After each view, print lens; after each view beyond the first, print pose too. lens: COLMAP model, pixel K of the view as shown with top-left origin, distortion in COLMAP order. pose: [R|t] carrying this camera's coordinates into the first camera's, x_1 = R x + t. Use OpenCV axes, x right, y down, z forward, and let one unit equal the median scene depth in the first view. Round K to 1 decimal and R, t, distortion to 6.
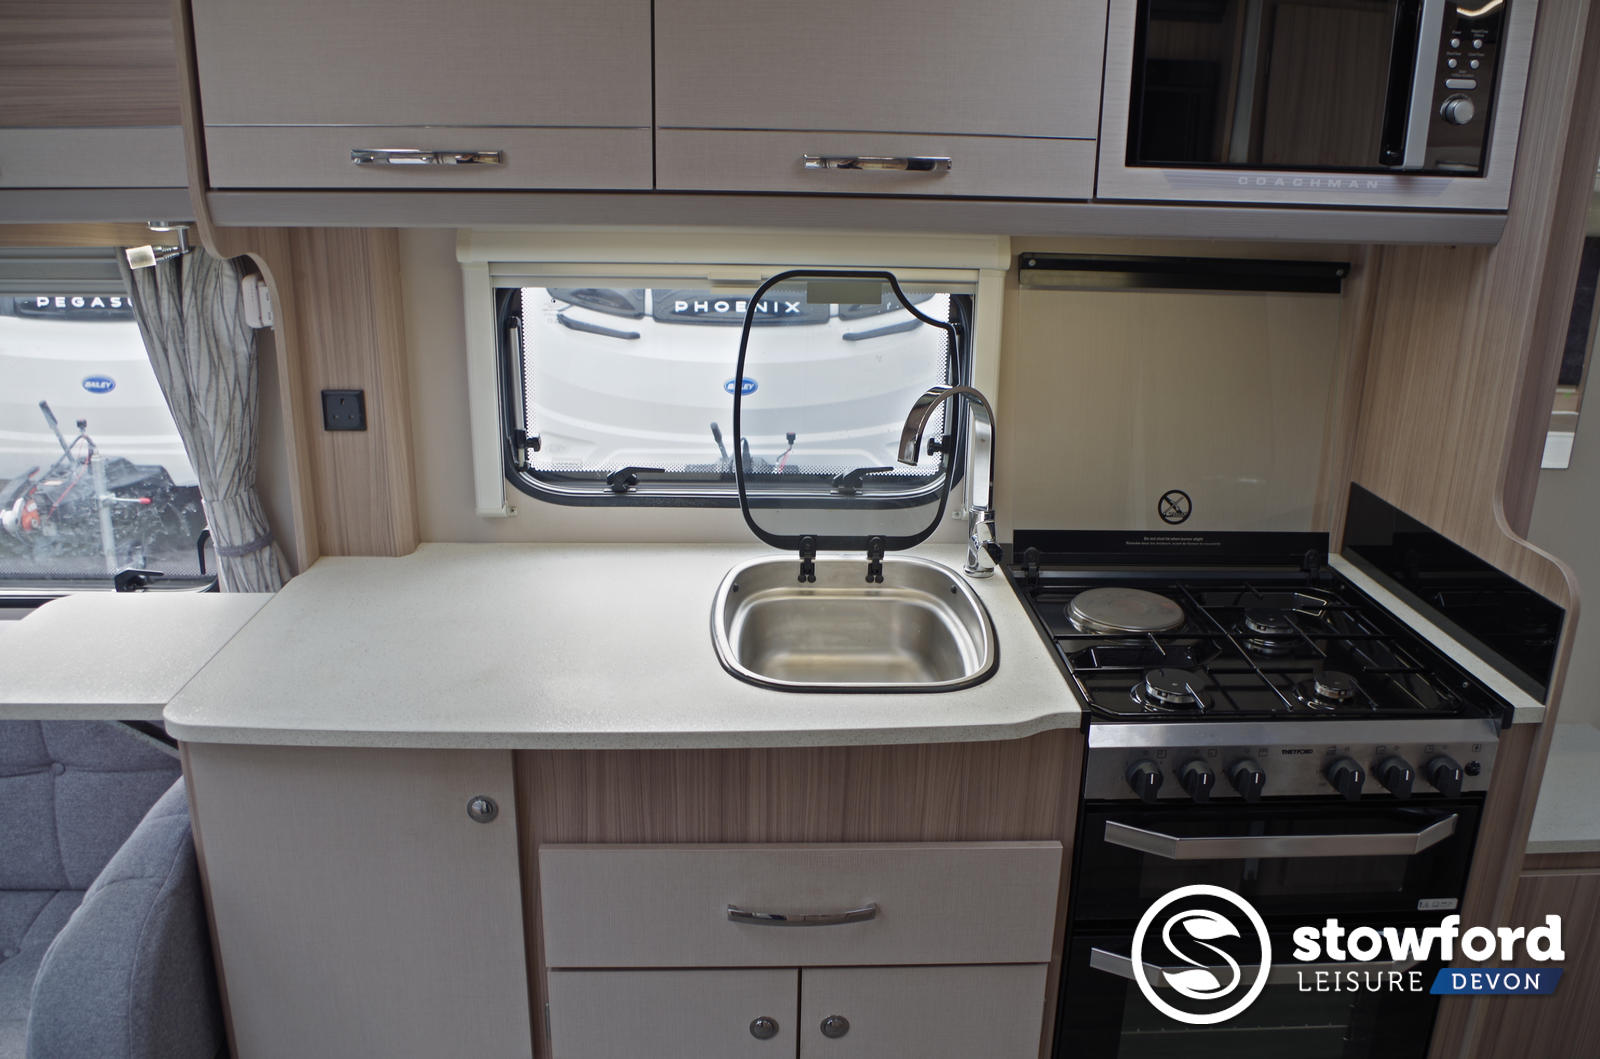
lens RADIAL K [[1277.0, 0, 805.3], [0, 1277.0, 523.6], [0, 0, 1]] dist [-0.089040, 0.048053]
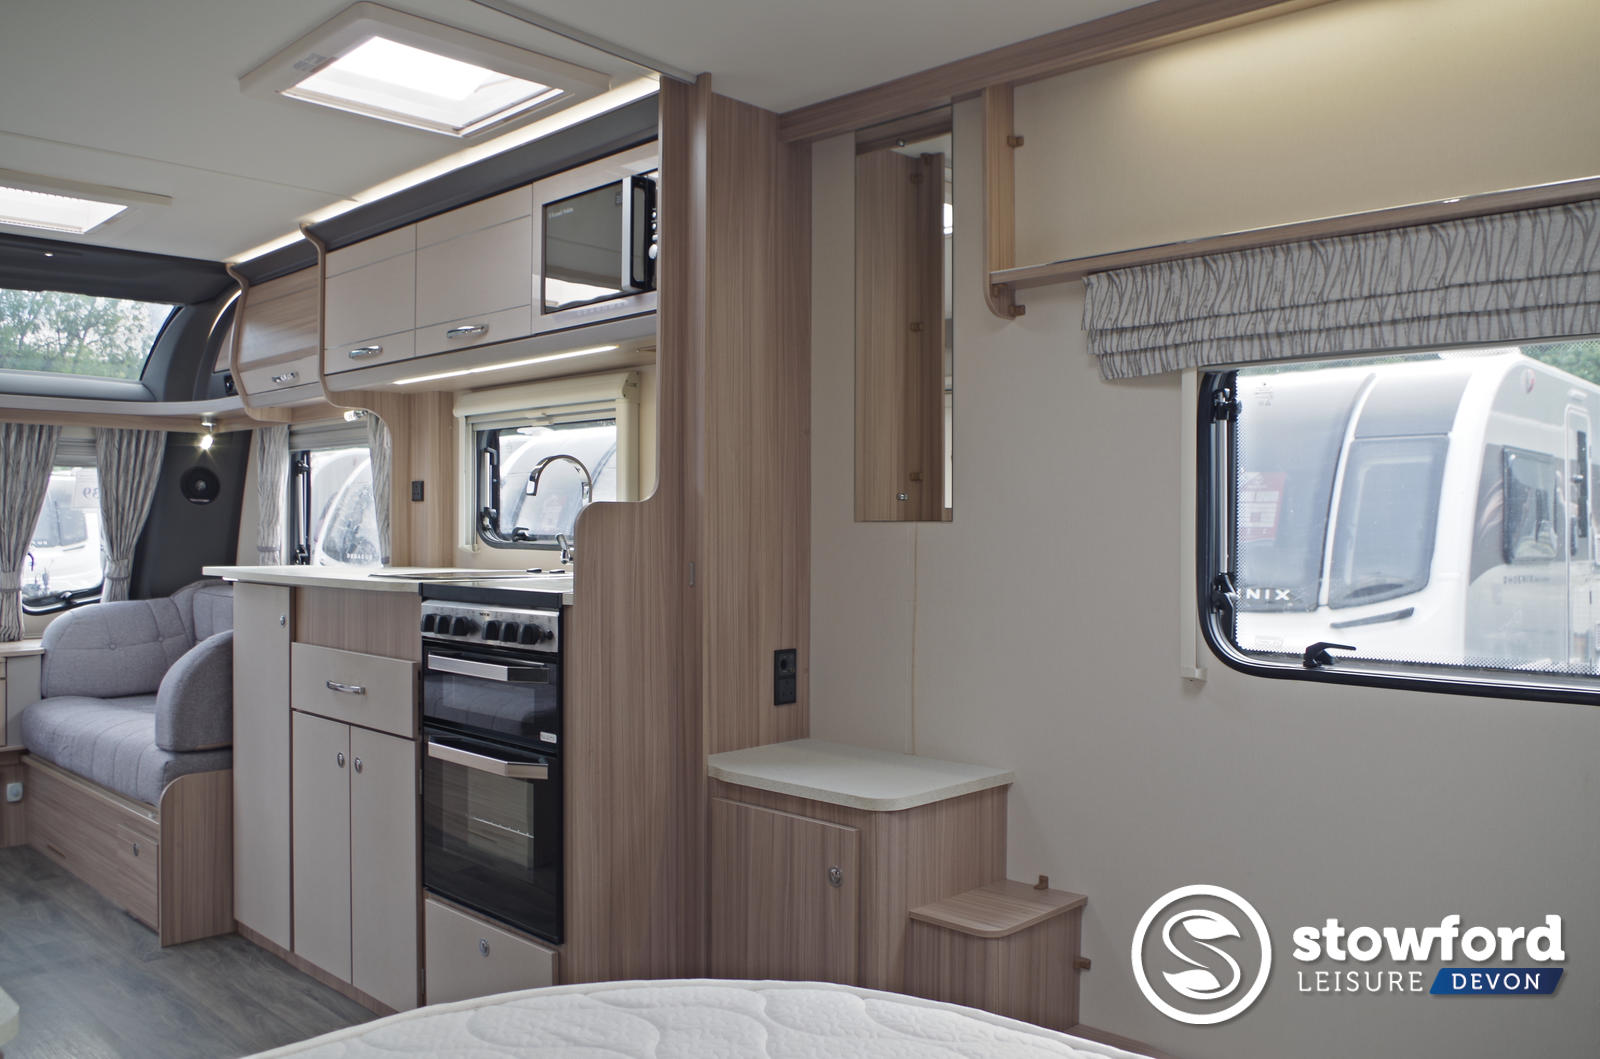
lens RADIAL K [[1277.0, 0, 805.3], [0, 1277.0, 523.6], [0, 0, 1]] dist [-0.089040, 0.048053]
pose [[0.684232, -0.019328, -0.729008, 1.851306], [-0.210903, 0.951688, -0.223181, 0.340210], [0.698102, 0.306457, 0.647100, 0.153273]]
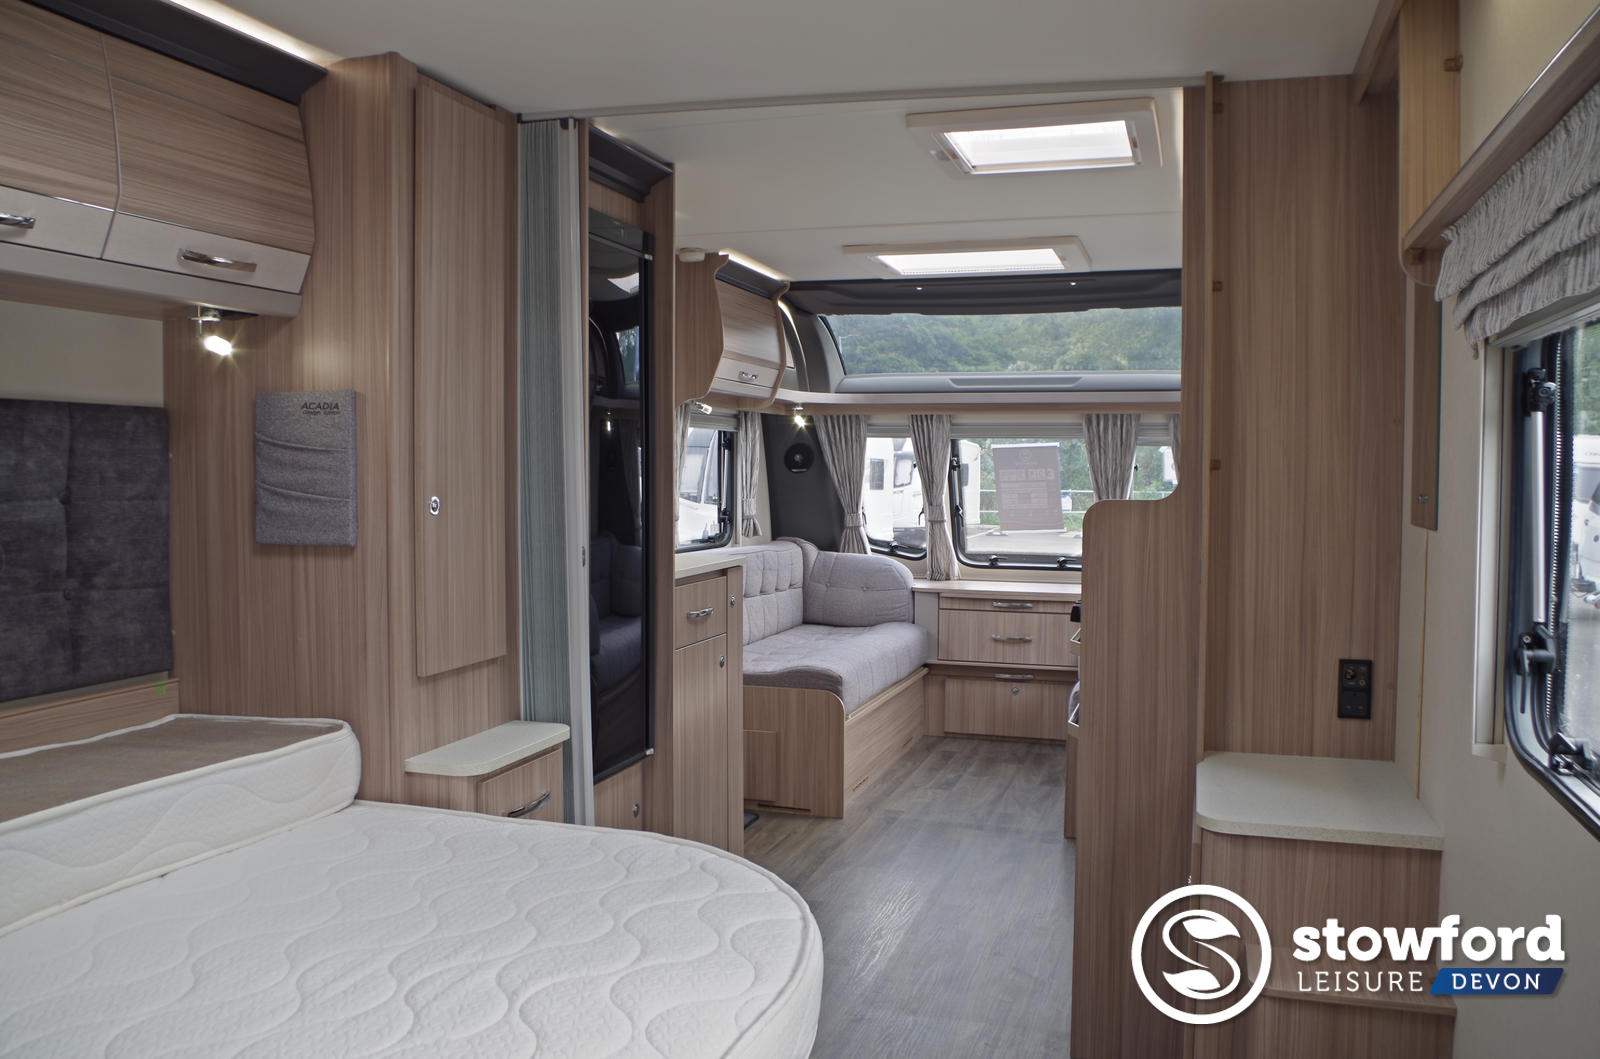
lens RADIAL K [[1277.0, 0, 805.3], [0, 1277.0, 523.6], [0, 0, 1]] dist [-0.089040, 0.048053]
pose [[-0.341010, 0.019028, -0.939867, 2.276277], [-0.299147, 0.945626, 0.127683, -0.033131], [0.891192, 0.324700, -0.316775, 1.133604]]
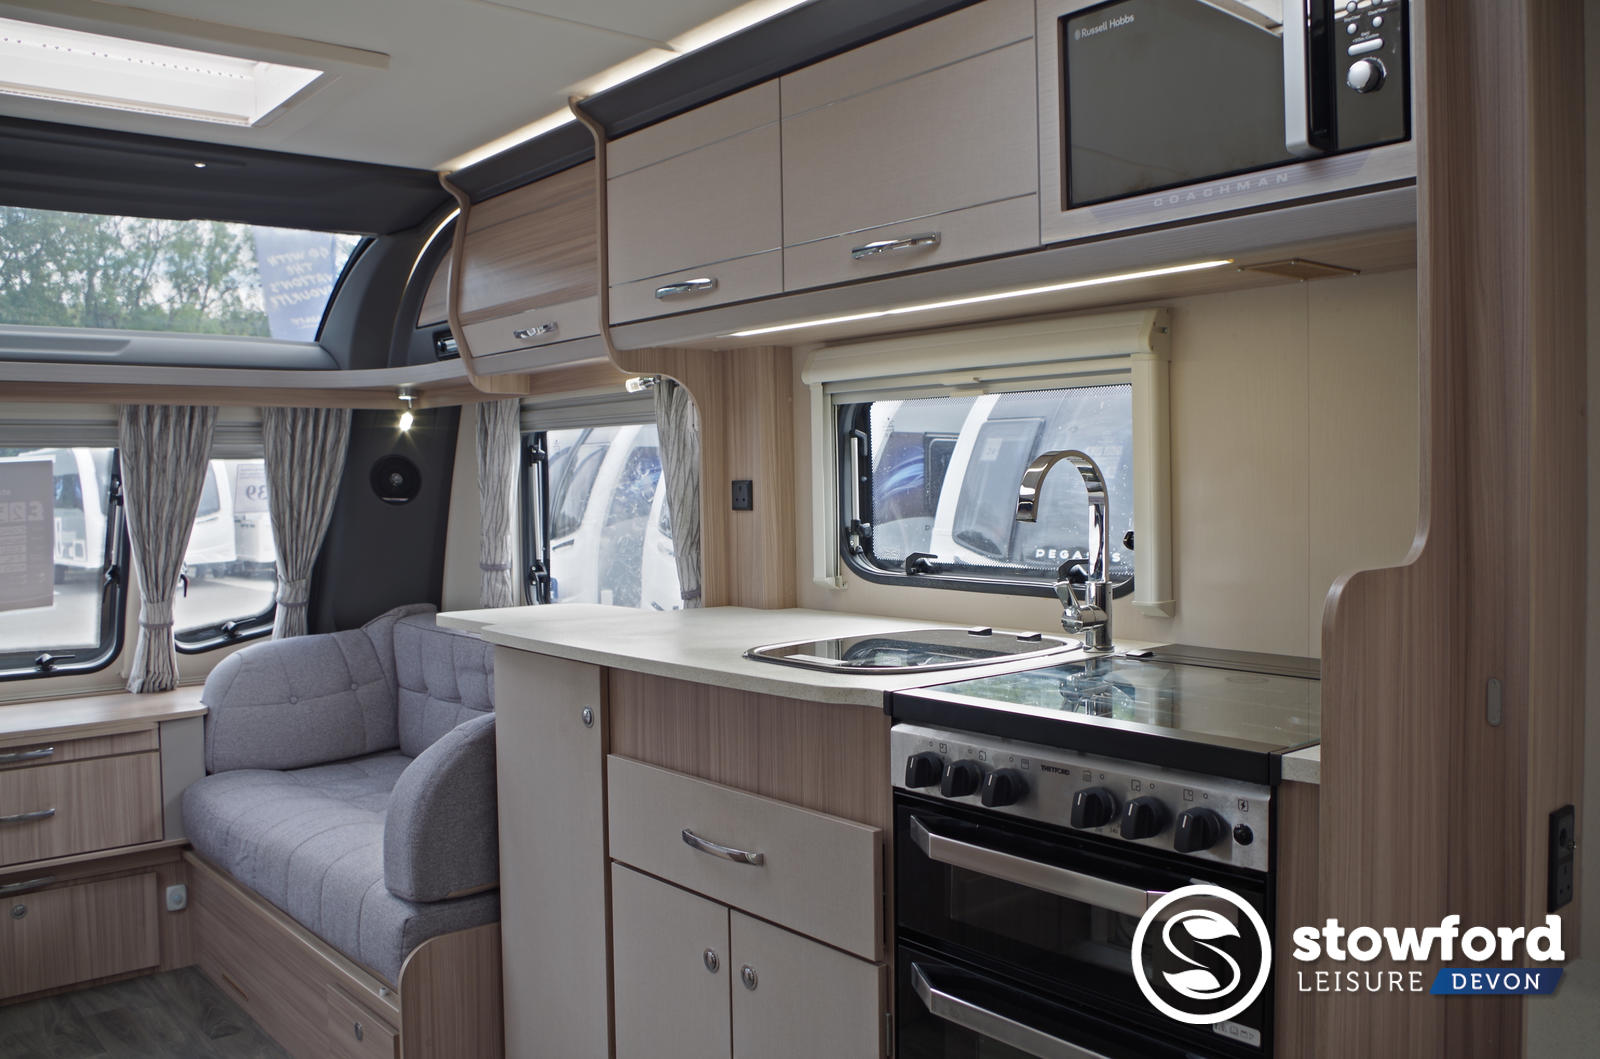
lens RADIAL K [[1347.1, 0, 802.4], [0, 1347.1, 525.5], [0, 0, 1]] dist [-0.068901, 0.029386]
pose [[0.602512, -0.001016, -0.798109, 1.012945], [-0.215037, 0.962812, -0.163563, 0.201712], [0.768595, 0.270172, 0.579887, 0.246558]]
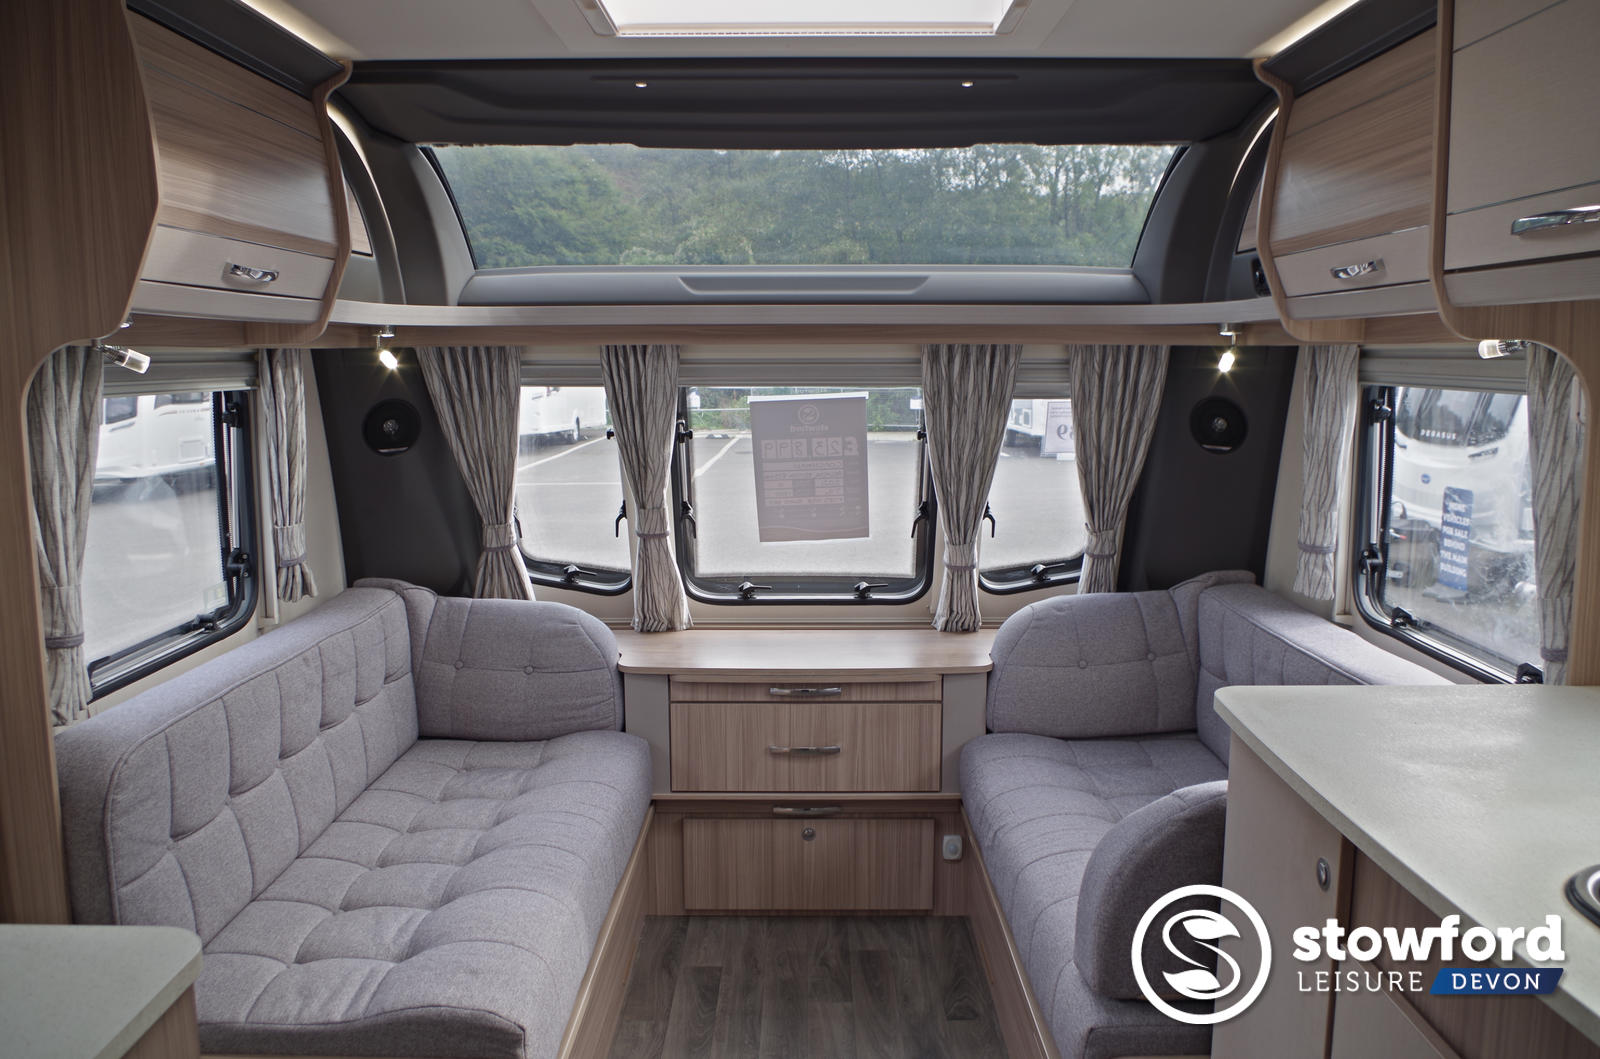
lens RADIAL K [[1277.0, 0, 805.3], [0, 1277.0, 523.6], [0, 0, 1]] dist [-0.089040, 0.048053]
pose [[-0.044811, 0.110835, -0.992828, 0.635457], [-0.302673, 0.945608, 0.119224, -0.018012], [0.952041, 0.305845, -0.008827, 0.520711]]
